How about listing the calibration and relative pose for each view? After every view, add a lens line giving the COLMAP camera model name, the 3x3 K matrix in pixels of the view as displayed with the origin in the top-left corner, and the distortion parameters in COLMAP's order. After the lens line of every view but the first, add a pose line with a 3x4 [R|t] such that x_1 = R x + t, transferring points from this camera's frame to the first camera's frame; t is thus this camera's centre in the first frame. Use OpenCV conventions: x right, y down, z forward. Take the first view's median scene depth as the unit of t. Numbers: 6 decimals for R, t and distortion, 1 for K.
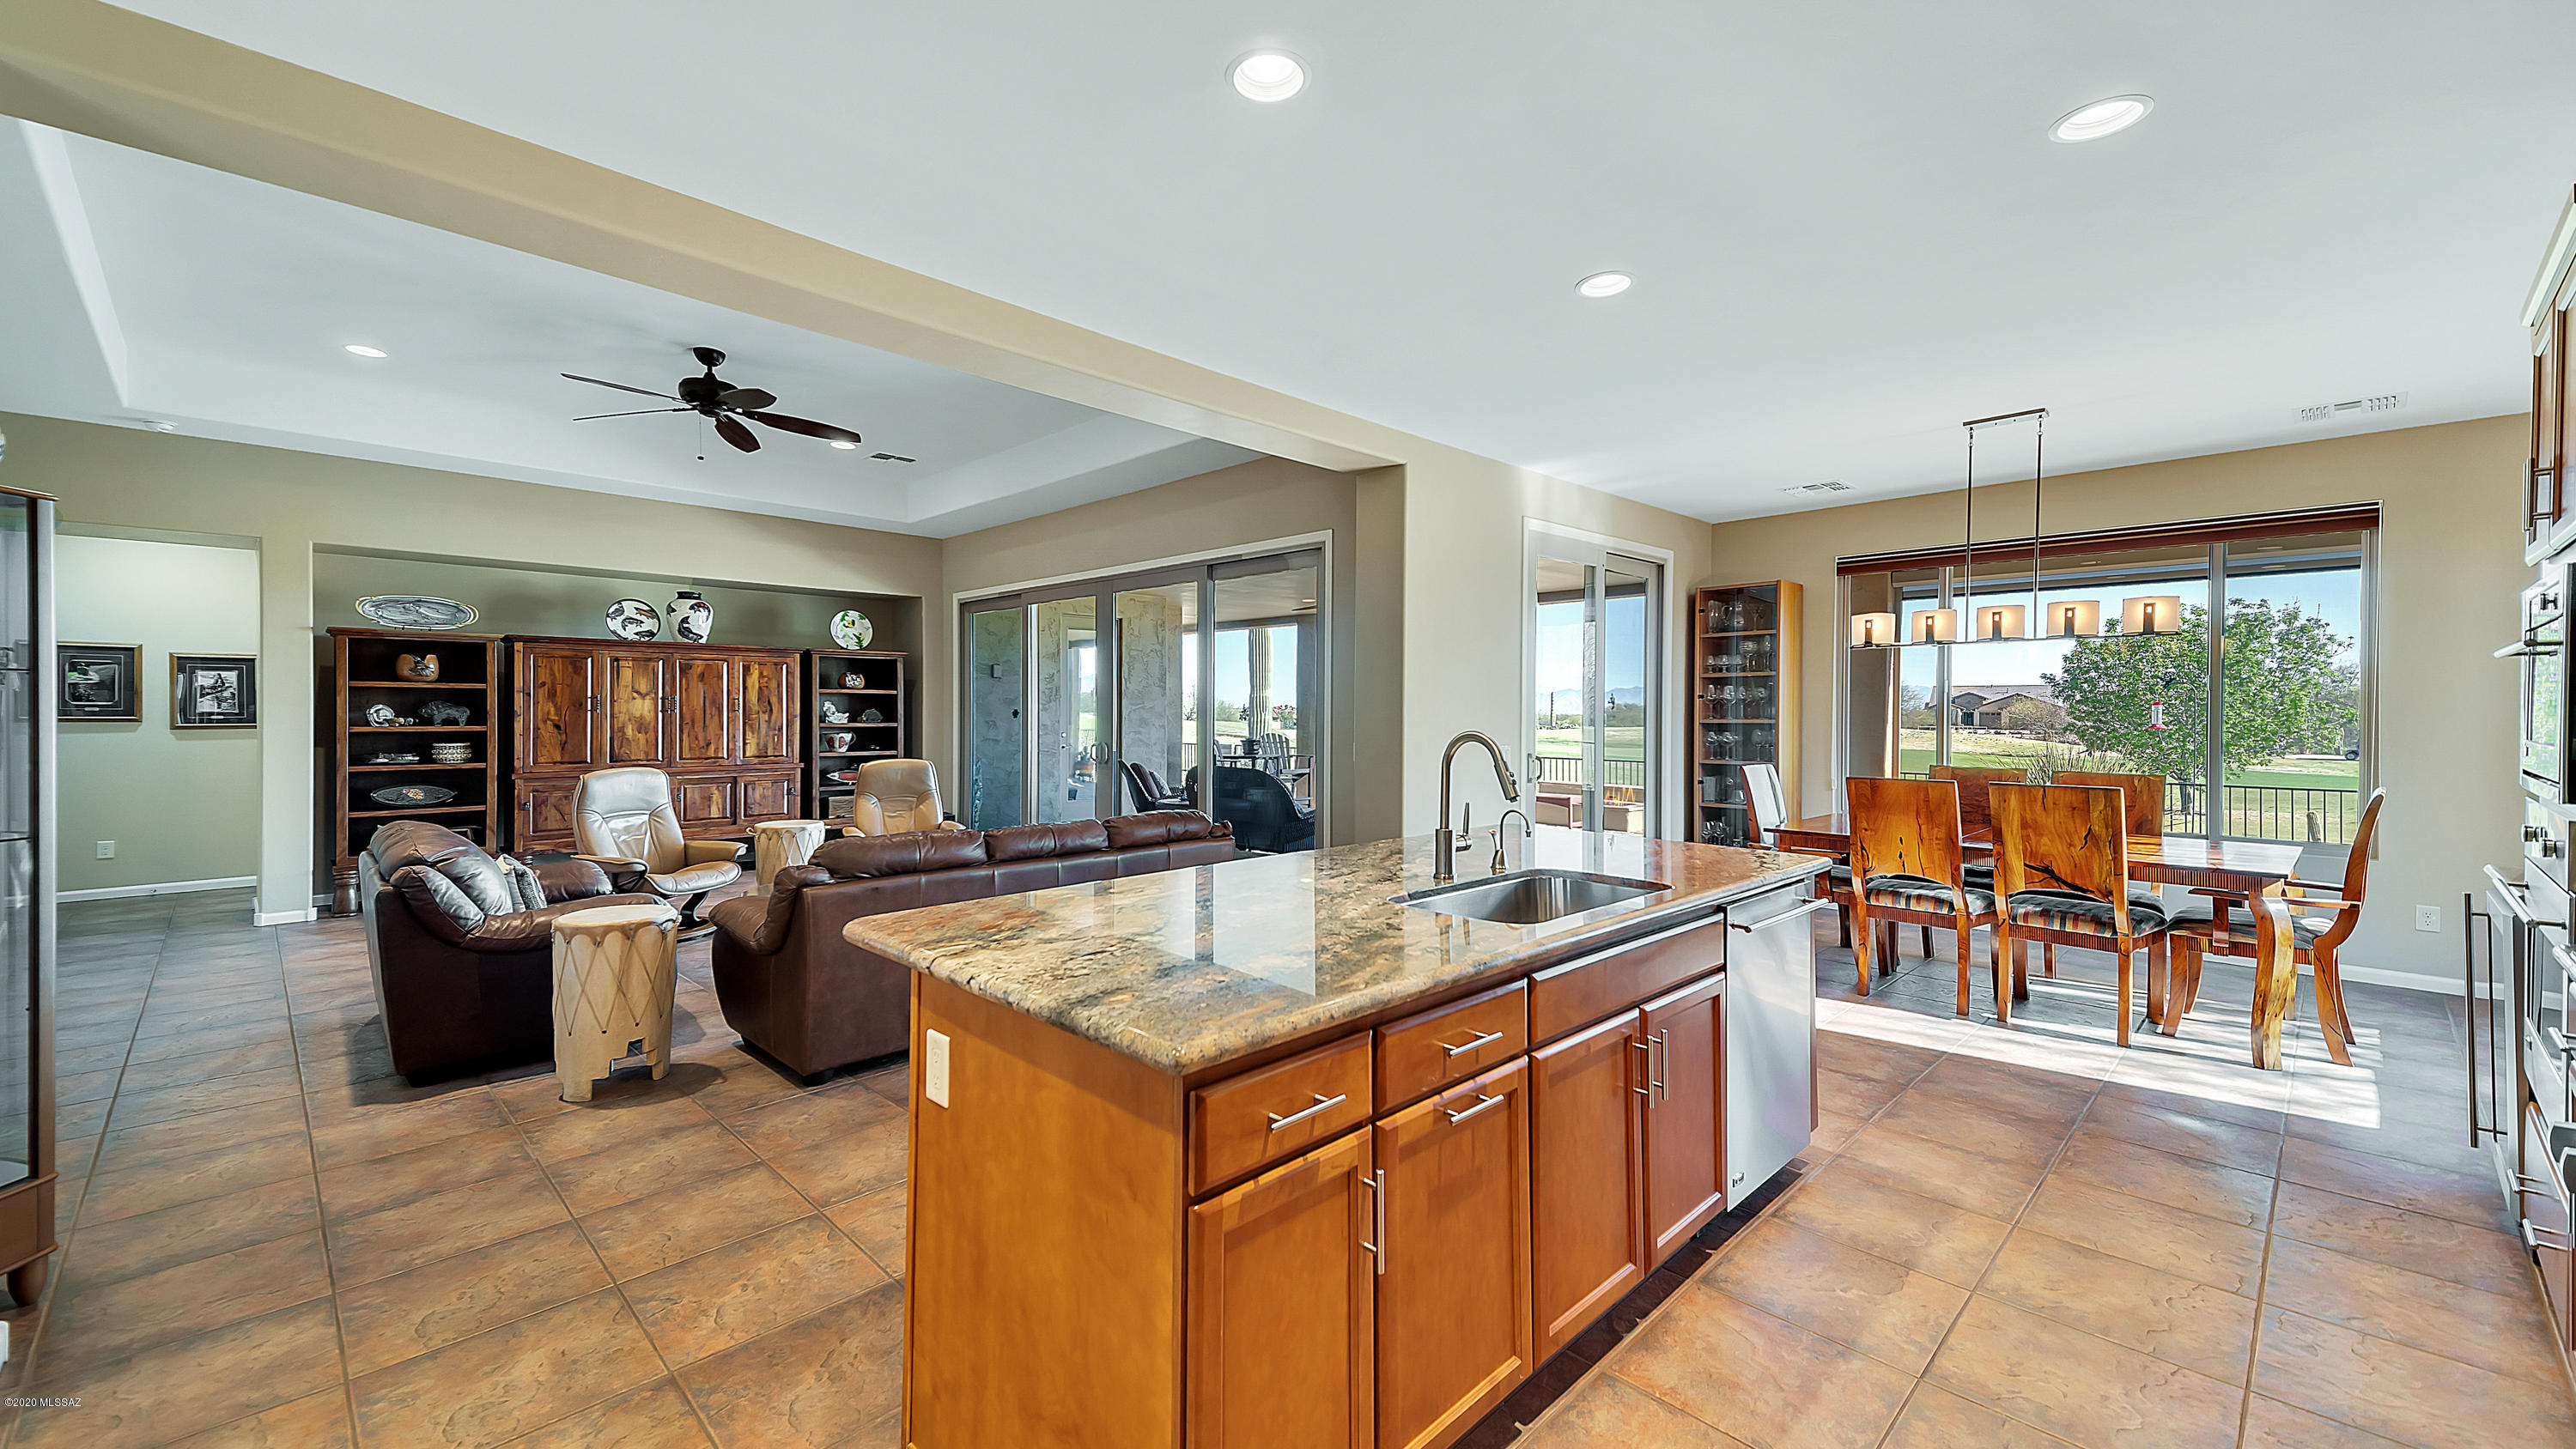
lens RADIAL K [[1000.7, 0, 1231.0], [0, 1000.7, 716.8], [0, 0, 1]] dist [0.000307, -0.000016]
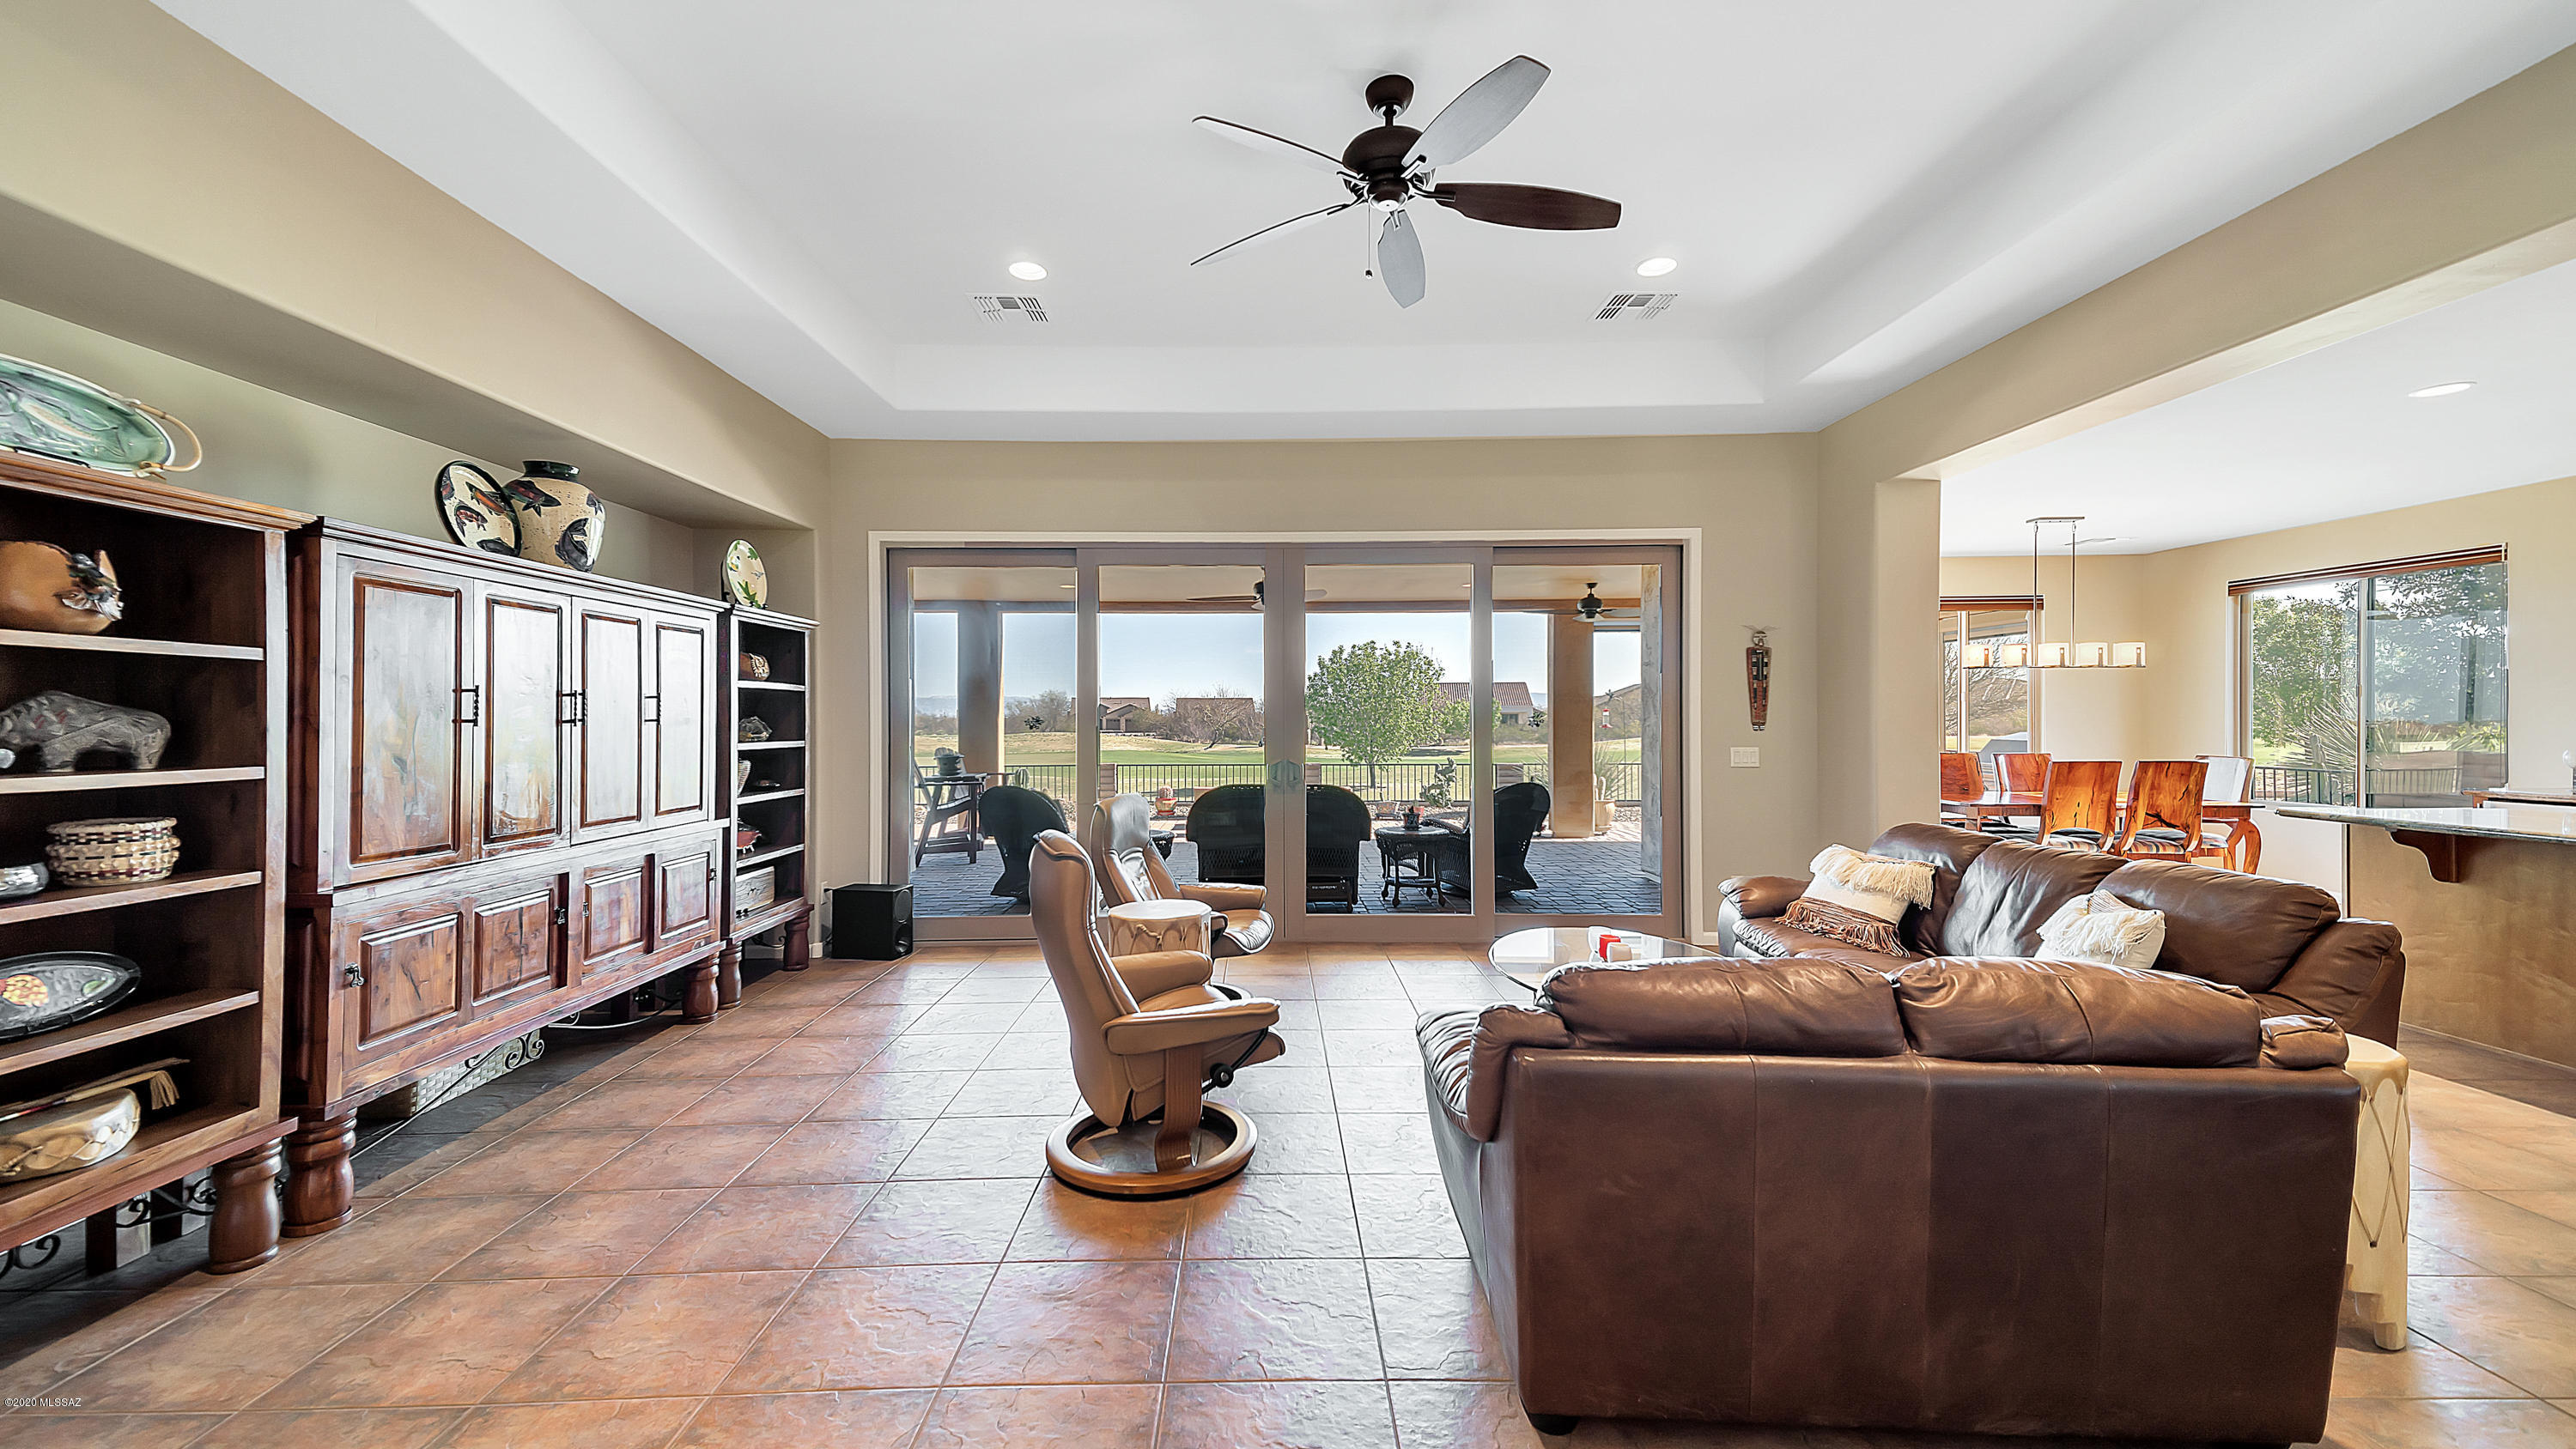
lens RADIAL K [[1059.0, 0, 1247.1], [0, 1059.0, 715.7], [0, 0, 1]] dist [0.000772, 0.000041]
pose [[0.698369, -0.003035, 0.715731, -0.766042], [0.009268, 0.999946, -0.004803, -0.004010], [-0.715678, 0.009988, 0.698359, 0.490971]]
